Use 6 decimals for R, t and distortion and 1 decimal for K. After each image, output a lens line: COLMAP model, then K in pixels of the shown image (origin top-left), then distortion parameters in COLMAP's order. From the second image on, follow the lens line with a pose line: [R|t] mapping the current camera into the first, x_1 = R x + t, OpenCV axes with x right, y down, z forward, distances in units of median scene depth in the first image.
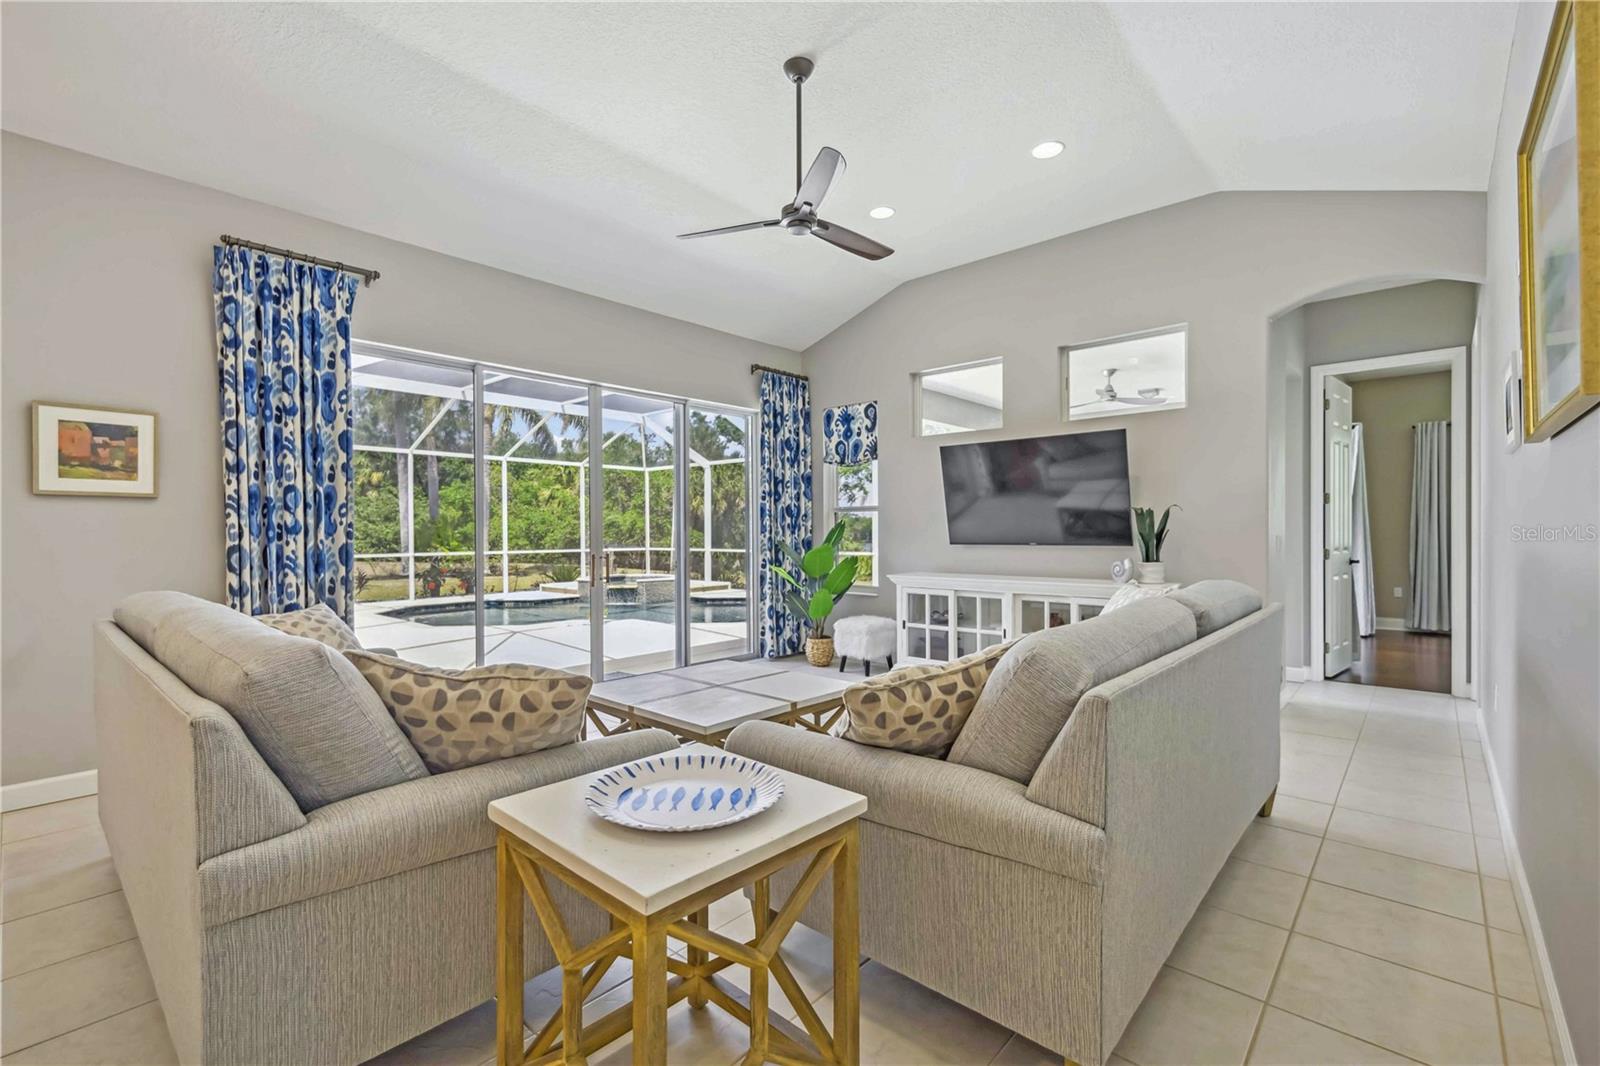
lens RADIAL K [[700.6, 0, 800.0], [0, 700.6, 533.0], [0, 0, 1]] dist [0.002257, 0.000197]
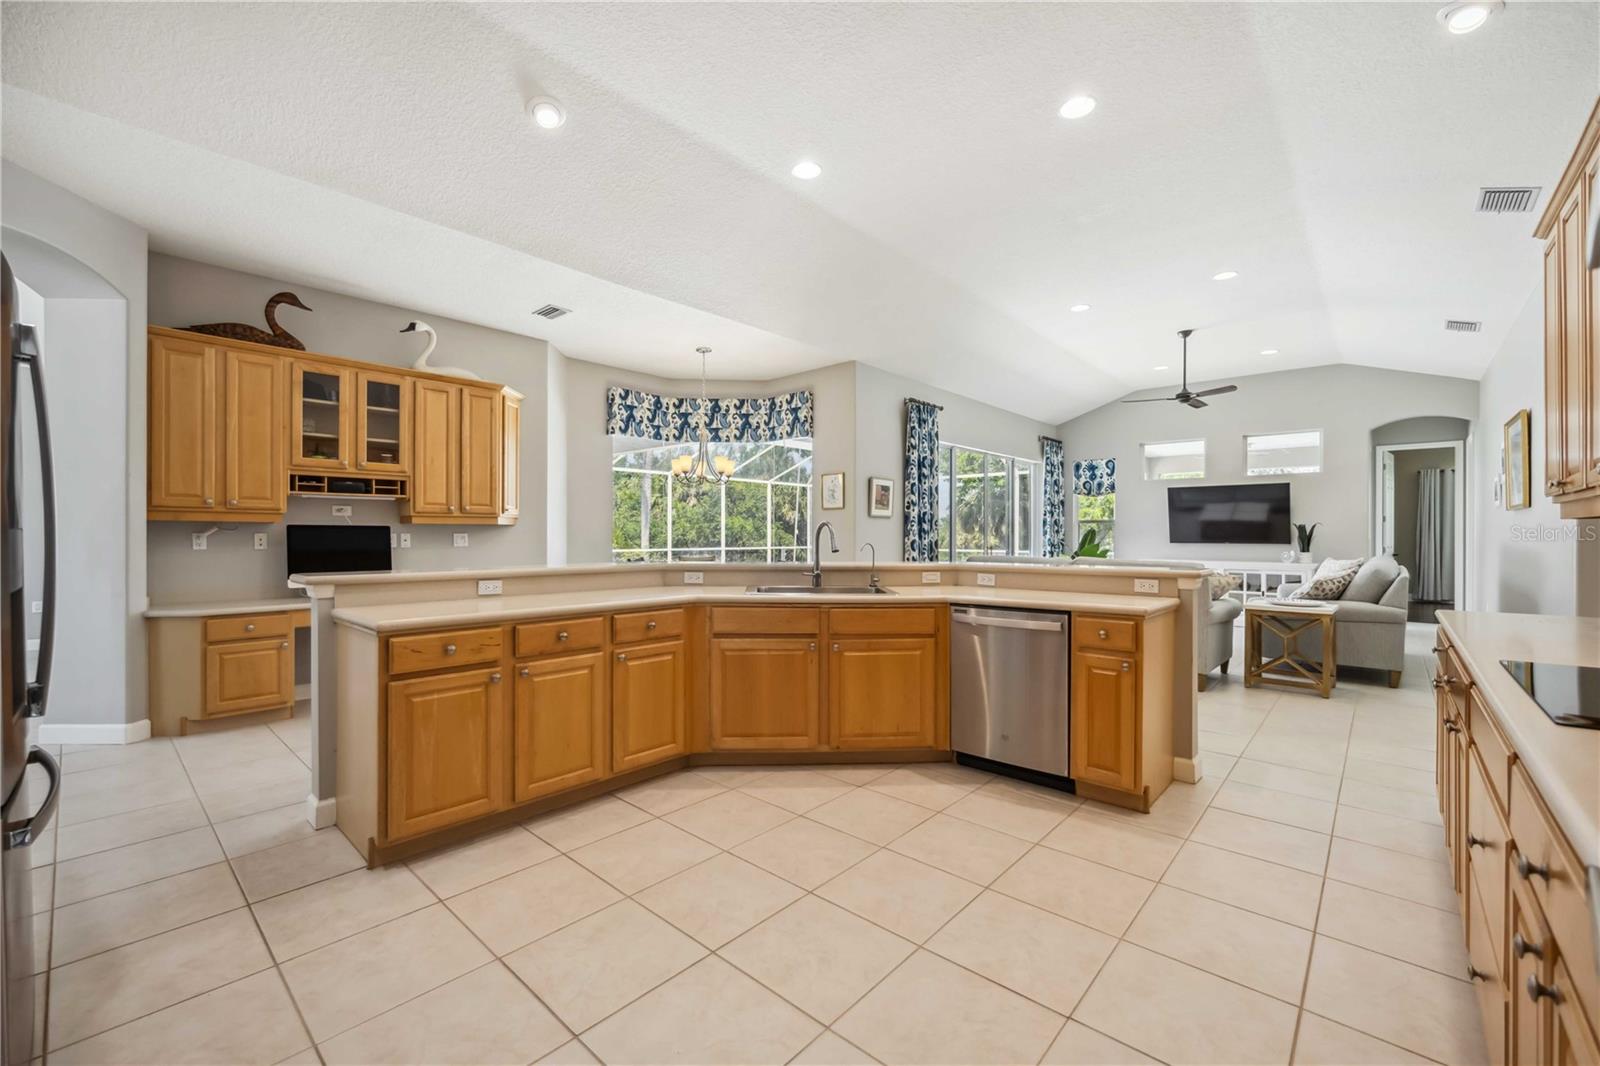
lens RADIAL K [[653.6, 0, 800.0], [0, 653.6, 533.0], [0, 0, 1]] dist [-0.003735, -0.000247]
pose [[0.999958, 0.009023, -0.001307, -0.697426], [-0.009026, 0.999956, -0.002530, 0.004400], [0.001285, 0.002542, 0.999996, -0.630914]]
